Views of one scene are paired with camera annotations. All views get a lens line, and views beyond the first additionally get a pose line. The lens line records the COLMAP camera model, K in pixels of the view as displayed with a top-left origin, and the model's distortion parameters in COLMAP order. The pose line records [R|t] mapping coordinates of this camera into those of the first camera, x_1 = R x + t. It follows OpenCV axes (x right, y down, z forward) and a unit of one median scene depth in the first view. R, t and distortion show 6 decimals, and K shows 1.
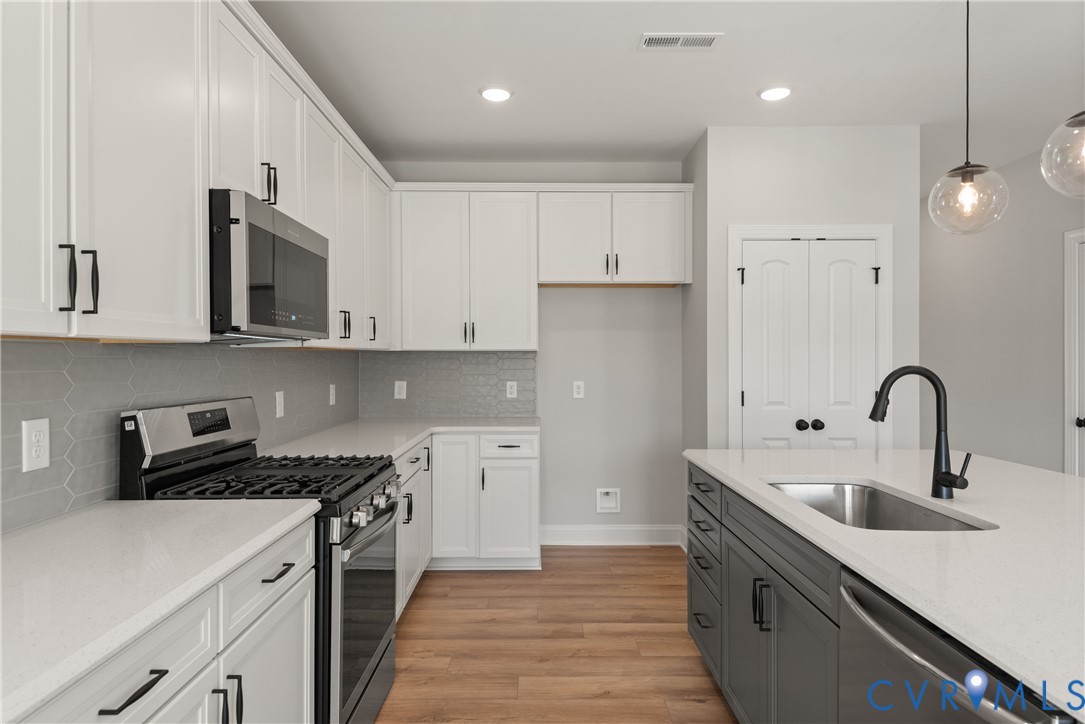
lens RADIAL K [[632.1, 0, 541.2], [0, 632.1, 359.6], [0, 0, 1]] dist [0.006113, -0.000891]
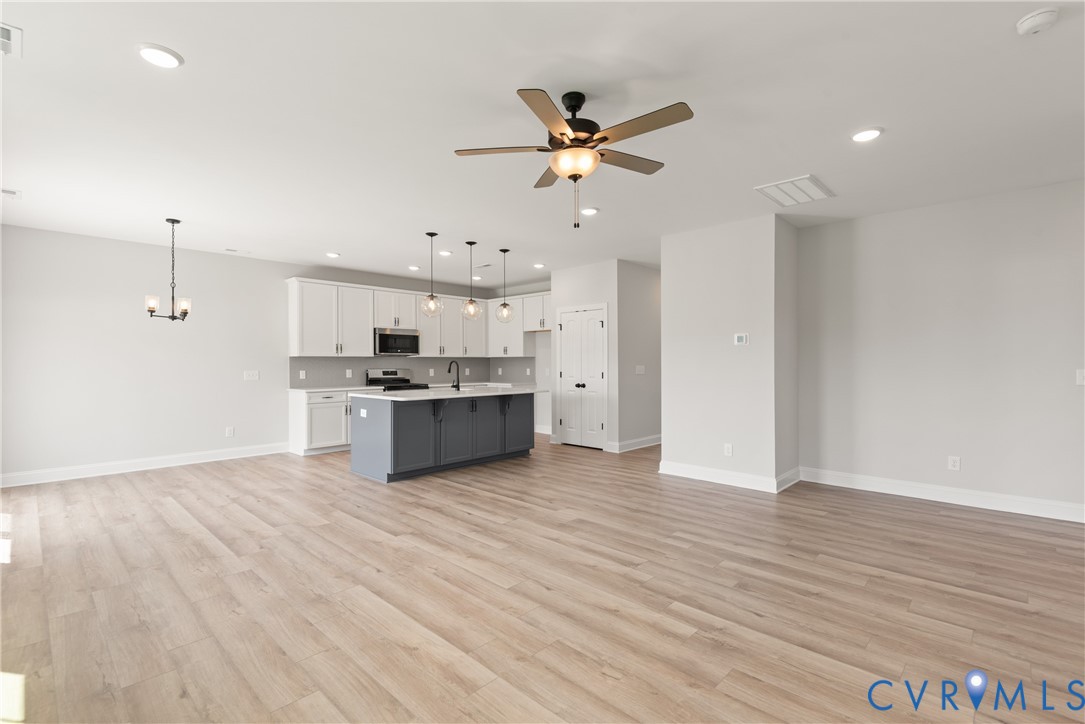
lens RADIAL K [[491.9, 0, 543.0], [0, 491.9, 361.0], [0, 0, 1]] dist [0.020416, -0.011527]
pose [[0.718381, -0.005126, -0.695631, 1.658197], [0.000619, 0.999977, -0.006729, 0.019104], [0.695649, 0.004403, 0.718368, -0.488395]]
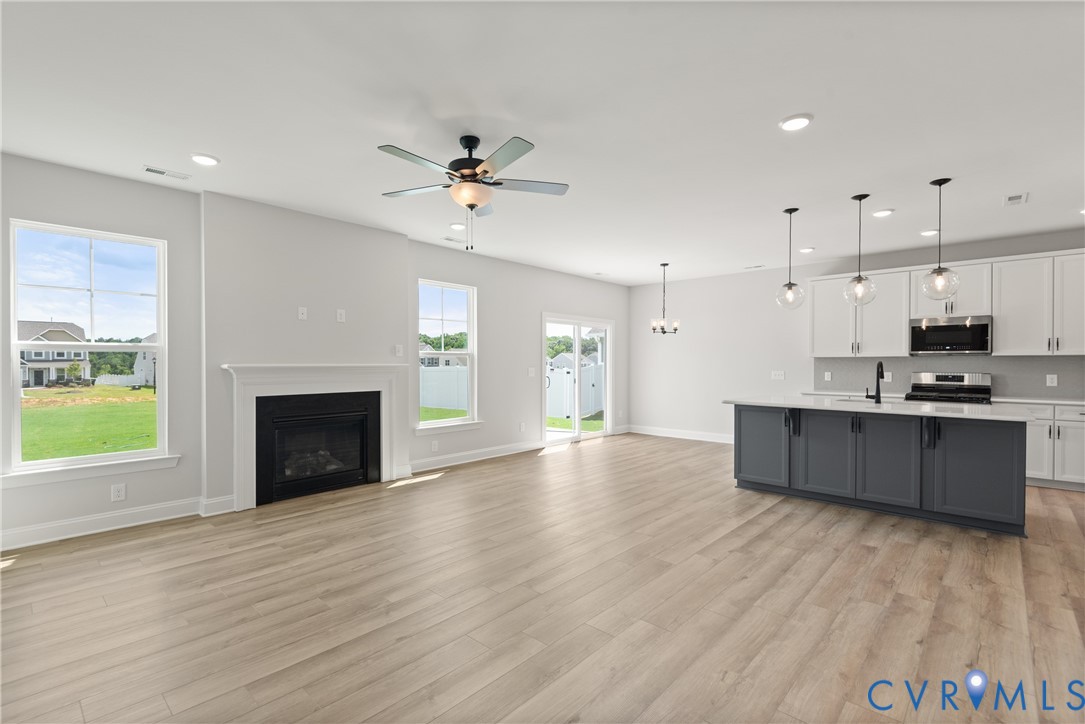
lens RADIAL K [[491.9, 0, 541.3], [0, 491.9, 368.6], [0, 0, 1]] dist [0.020416, -0.011527]
pose [[-0.682879, 0.005447, -0.730511, 1.726803], [-0.004981, 0.999914, 0.012113, 0.012987], [0.730514, 0.011911, -0.682793, 0.711507]]
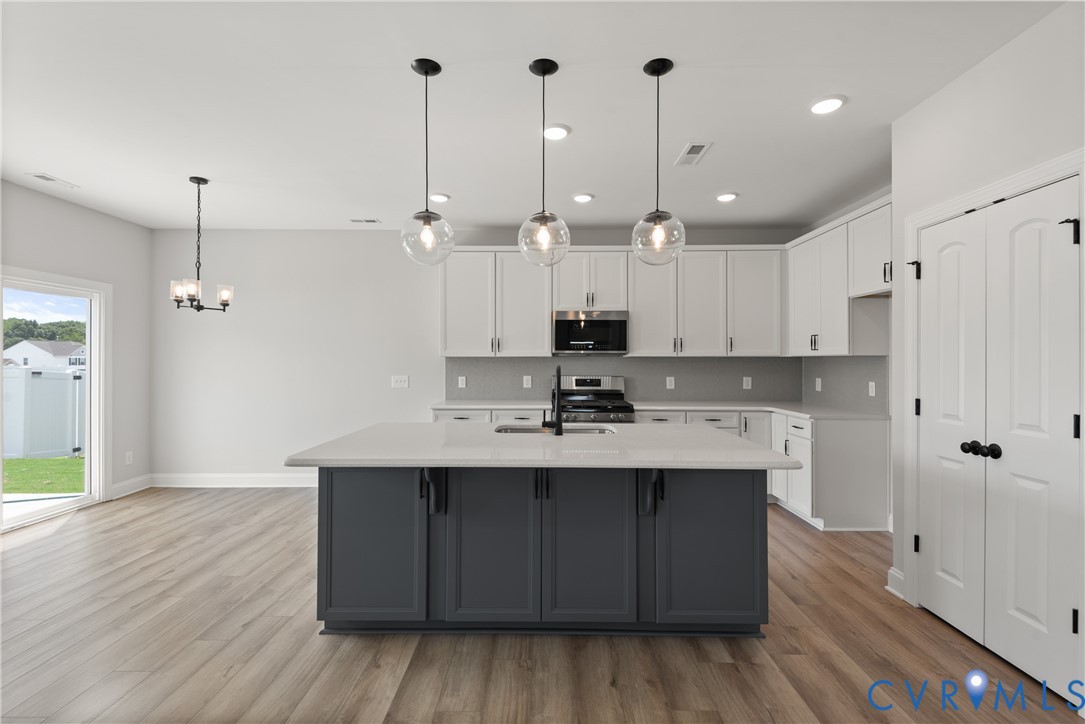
lens RADIAL K [[491.9, 0, 542.9], [0, 491.9, 359.0], [0, 0, 1]] dist [0.020416, -0.011527]
pose [[-0.011532, -0.005094, -0.999921, 1.027585], [-0.004648, 0.999976, -0.005040, -0.000236], [0.999923, 0.004589, -0.011555, 0.476580]]
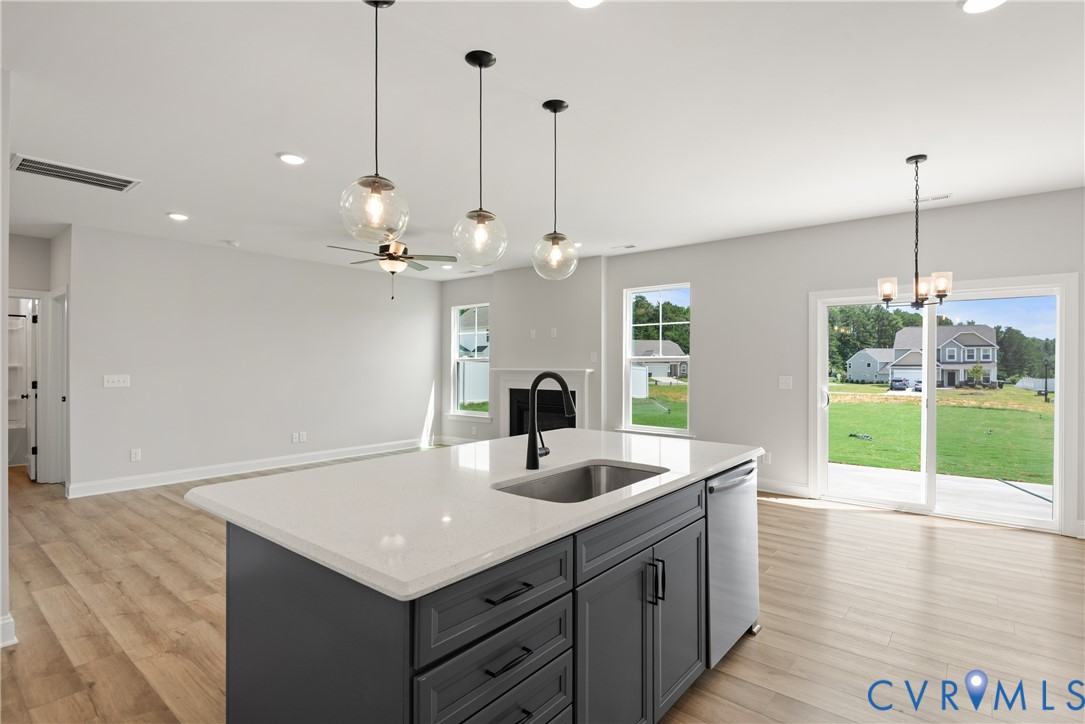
lens RADIAL K [[534.3, 0, 545.2], [0, 534.3, 361.2], [0, 0, 1]] dist [0.012929, -0.008773]
pose [[-0.769297, 0.002227, 0.638888, -0.062818], [0.001287, 0.999997, -0.001936, -0.006593], [-0.638890, -0.000667, -0.769298, 0.912014]]
